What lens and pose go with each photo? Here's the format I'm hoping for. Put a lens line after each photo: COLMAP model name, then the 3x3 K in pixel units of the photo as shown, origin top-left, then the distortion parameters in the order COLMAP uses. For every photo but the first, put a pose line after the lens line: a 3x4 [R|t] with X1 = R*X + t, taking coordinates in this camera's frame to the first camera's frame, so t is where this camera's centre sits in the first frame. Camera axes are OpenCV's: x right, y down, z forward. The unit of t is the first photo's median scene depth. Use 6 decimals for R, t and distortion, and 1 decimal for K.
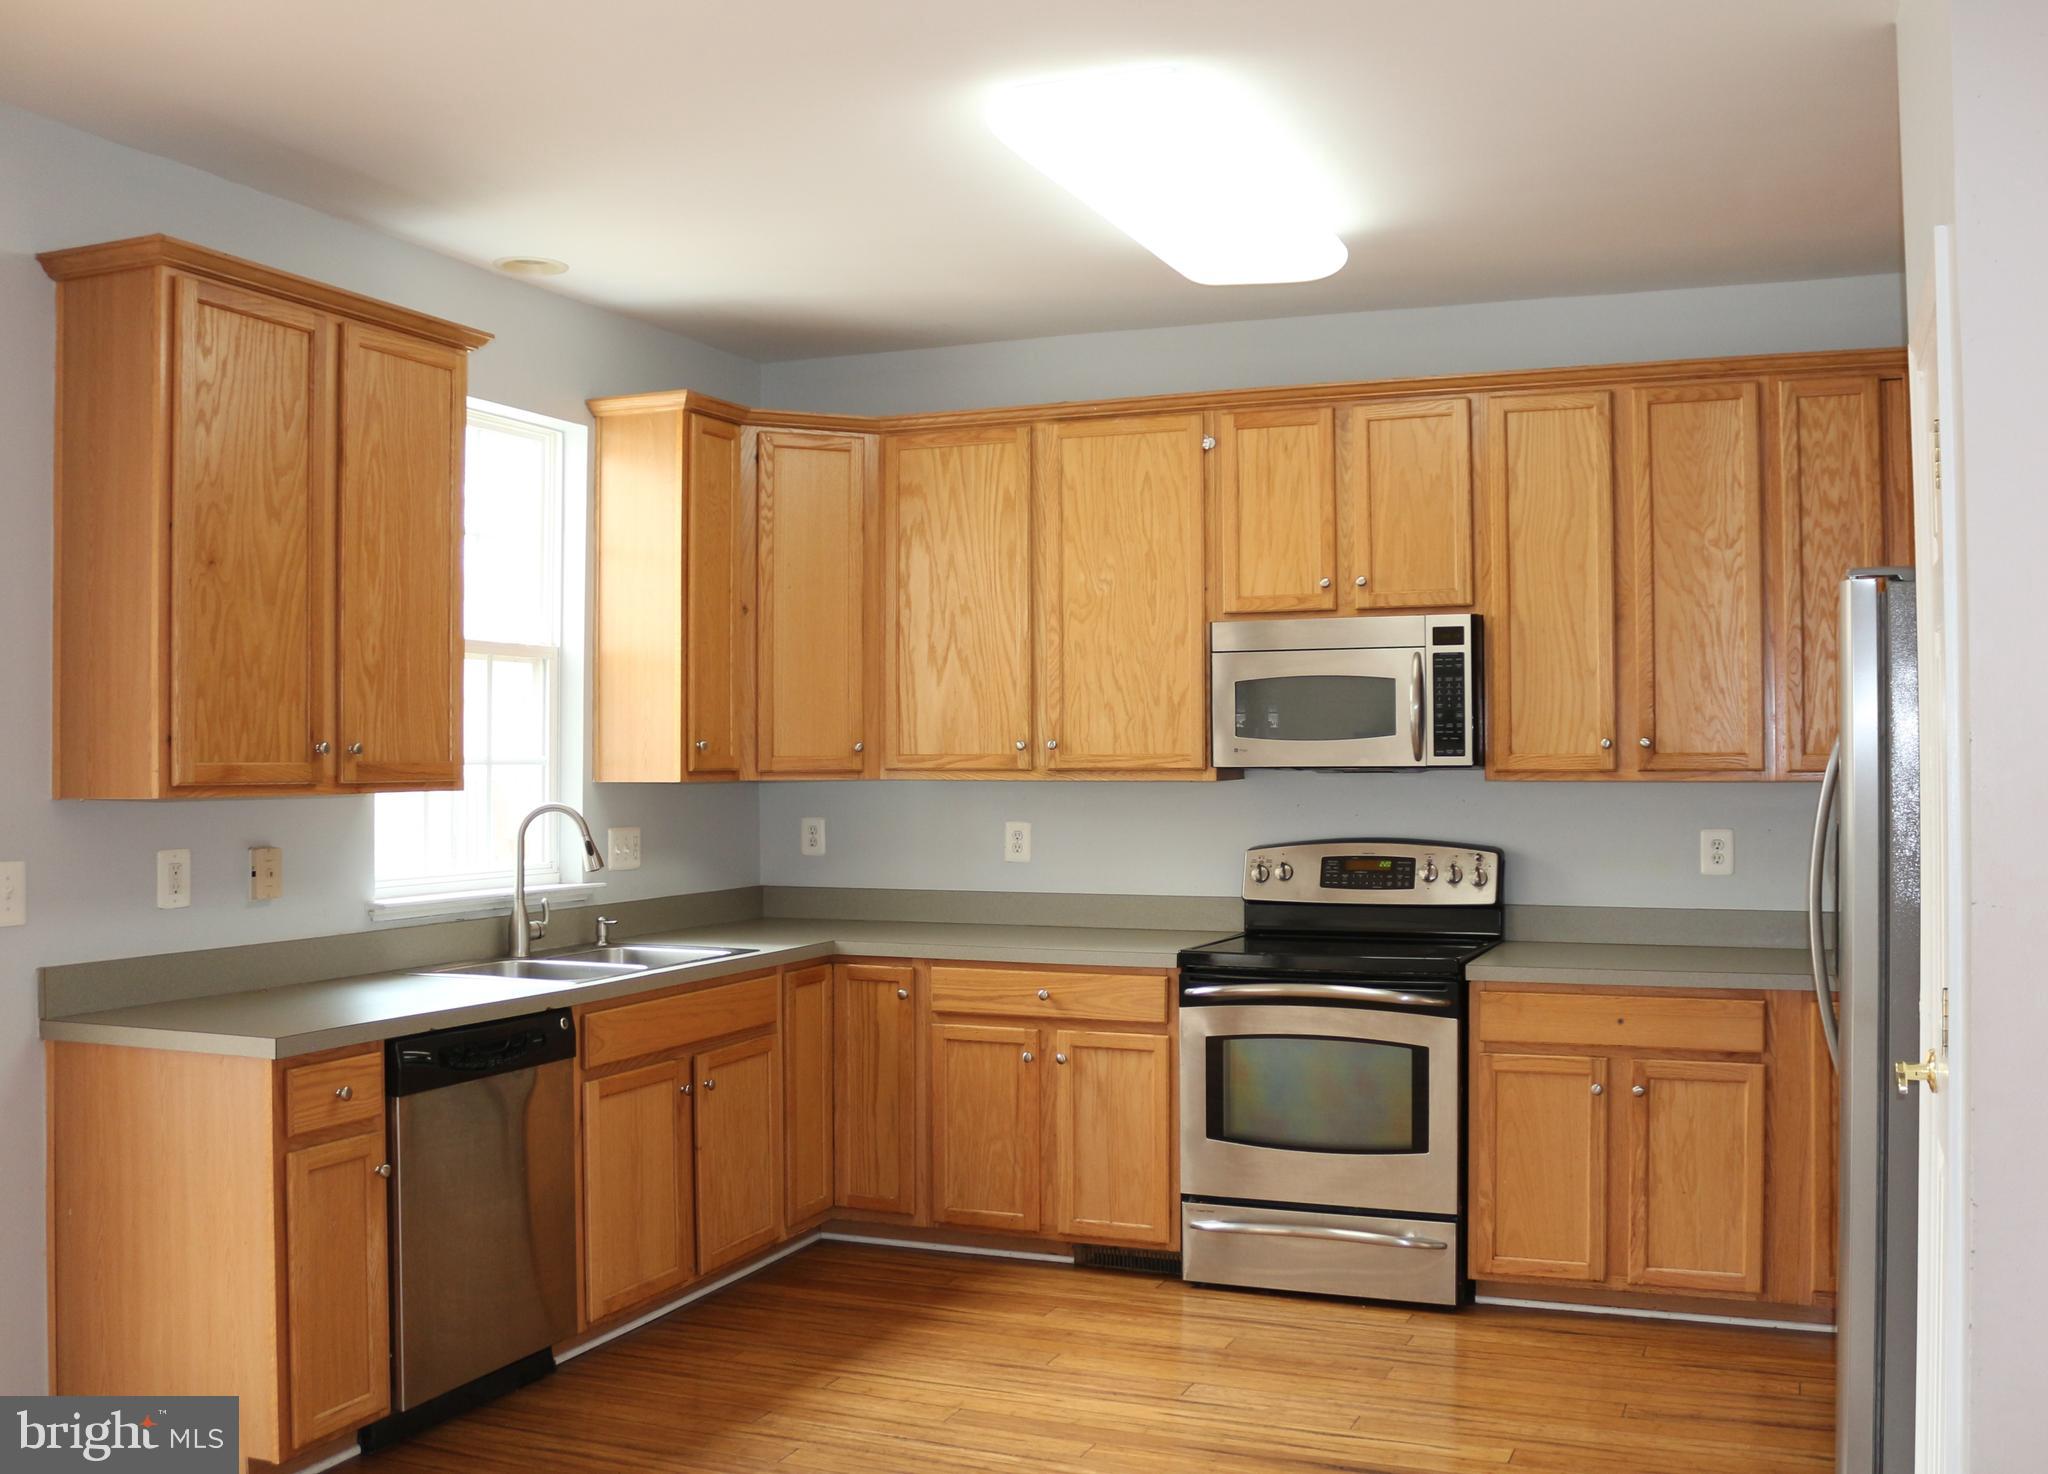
lens RADIAL K [[1908.7, 0, 1024.8], [0, 1908.7, 749.7], [0, 0, 1]] dist [-0.135955, 0.000000]
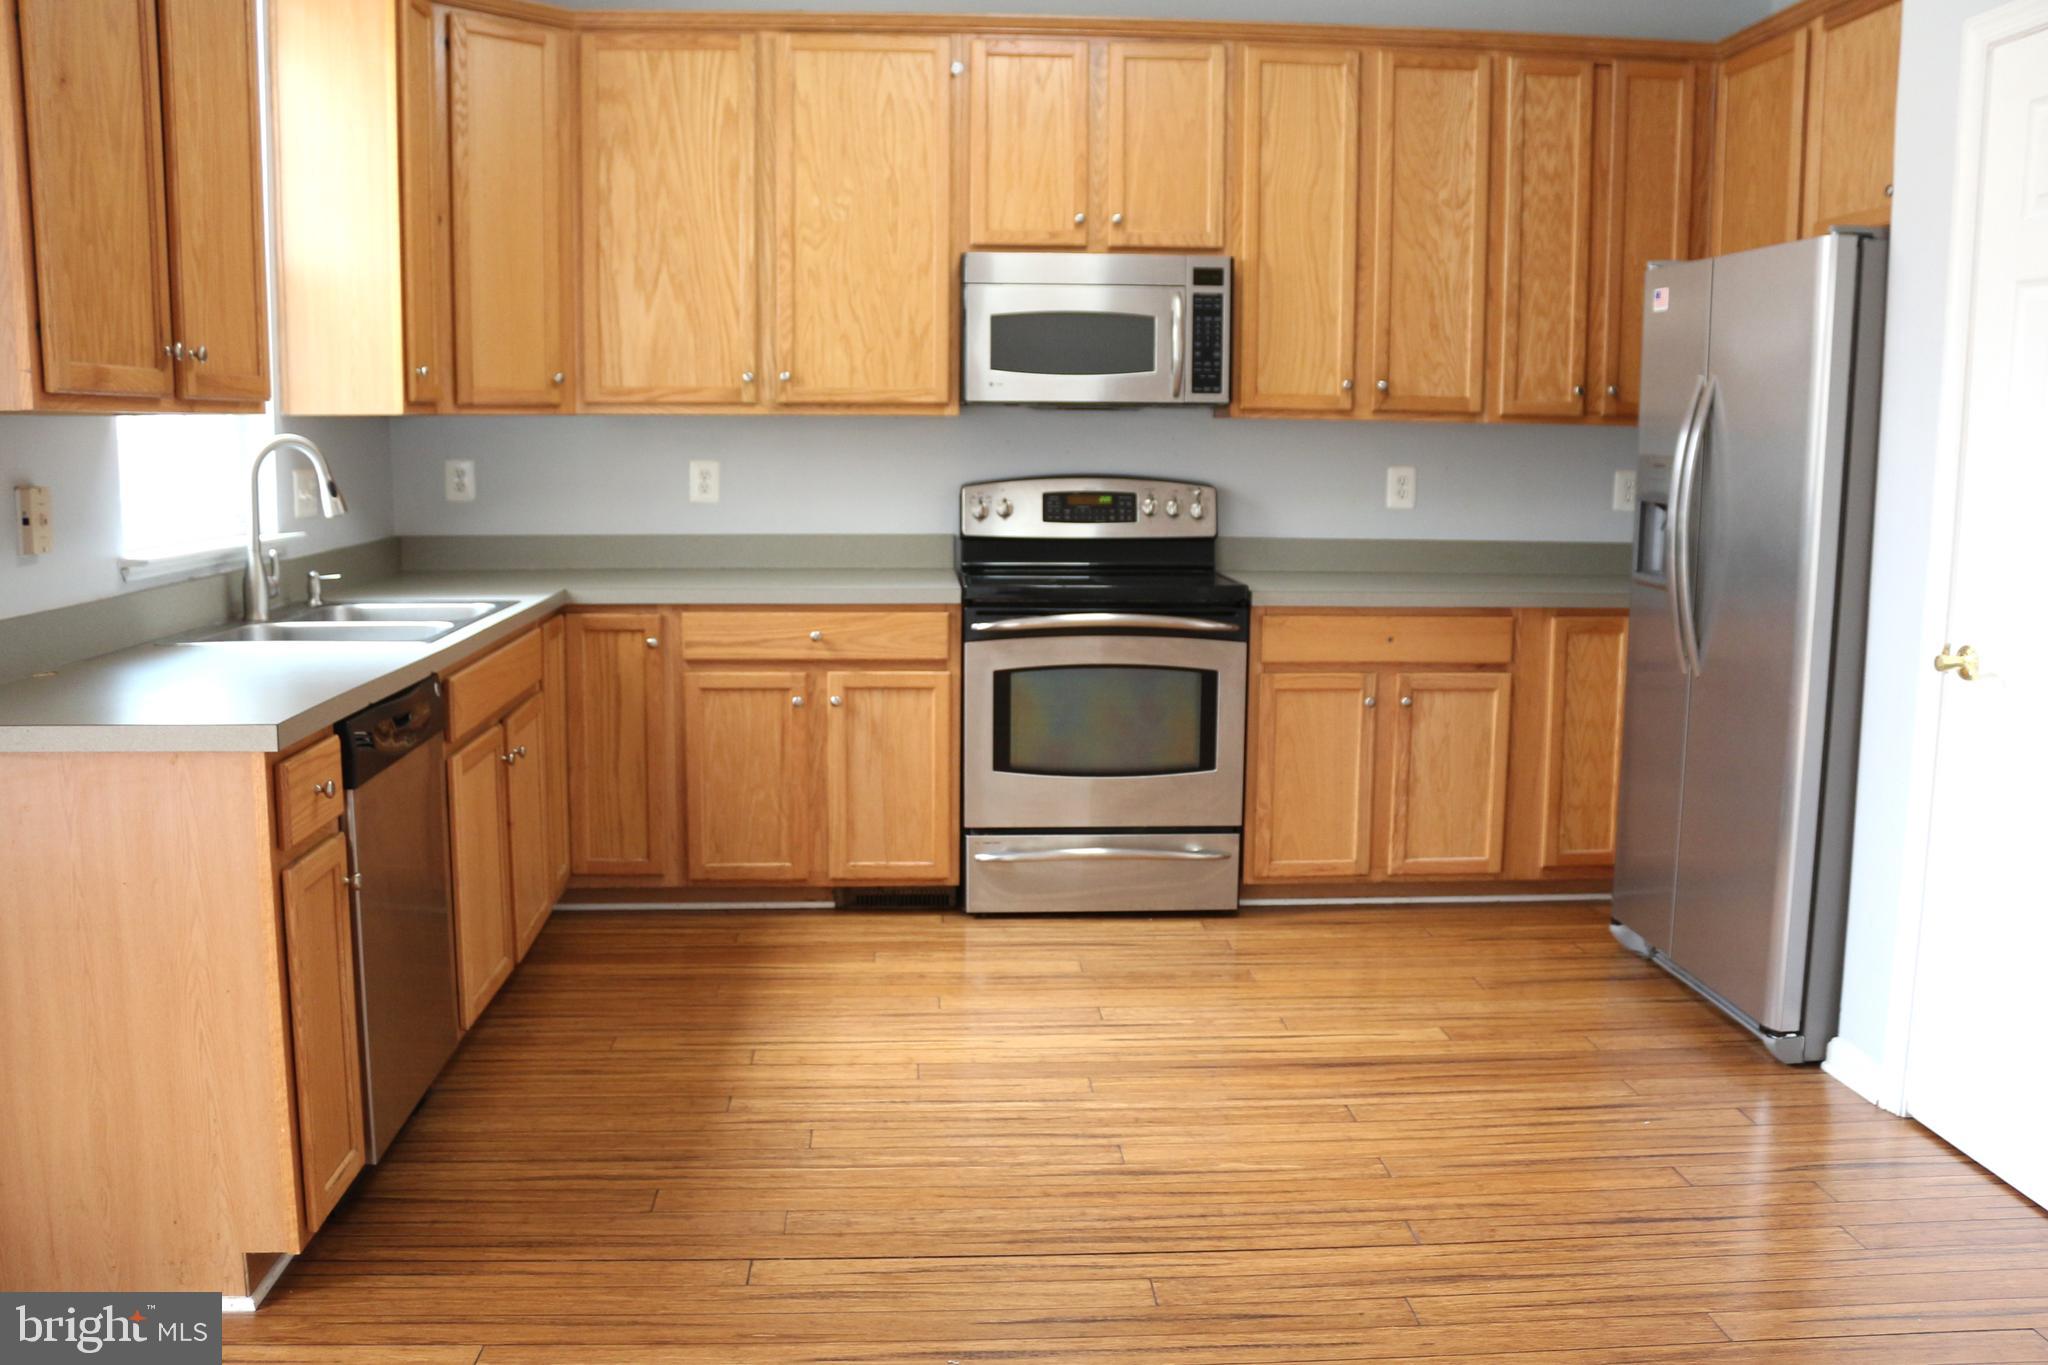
lens RADIAL K [[1757.5, 0, 1026.6], [0, 1757.5, 692.8], [0, 0, 1]] dist [-0.140669, 0.069289]
pose [[0.899017, -0.054468, 0.434513, -0.289473], [-0.013181, 0.988419, 0.151175, 0.021717], [-0.437716, -0.141636, 0.887888, 0.165582]]
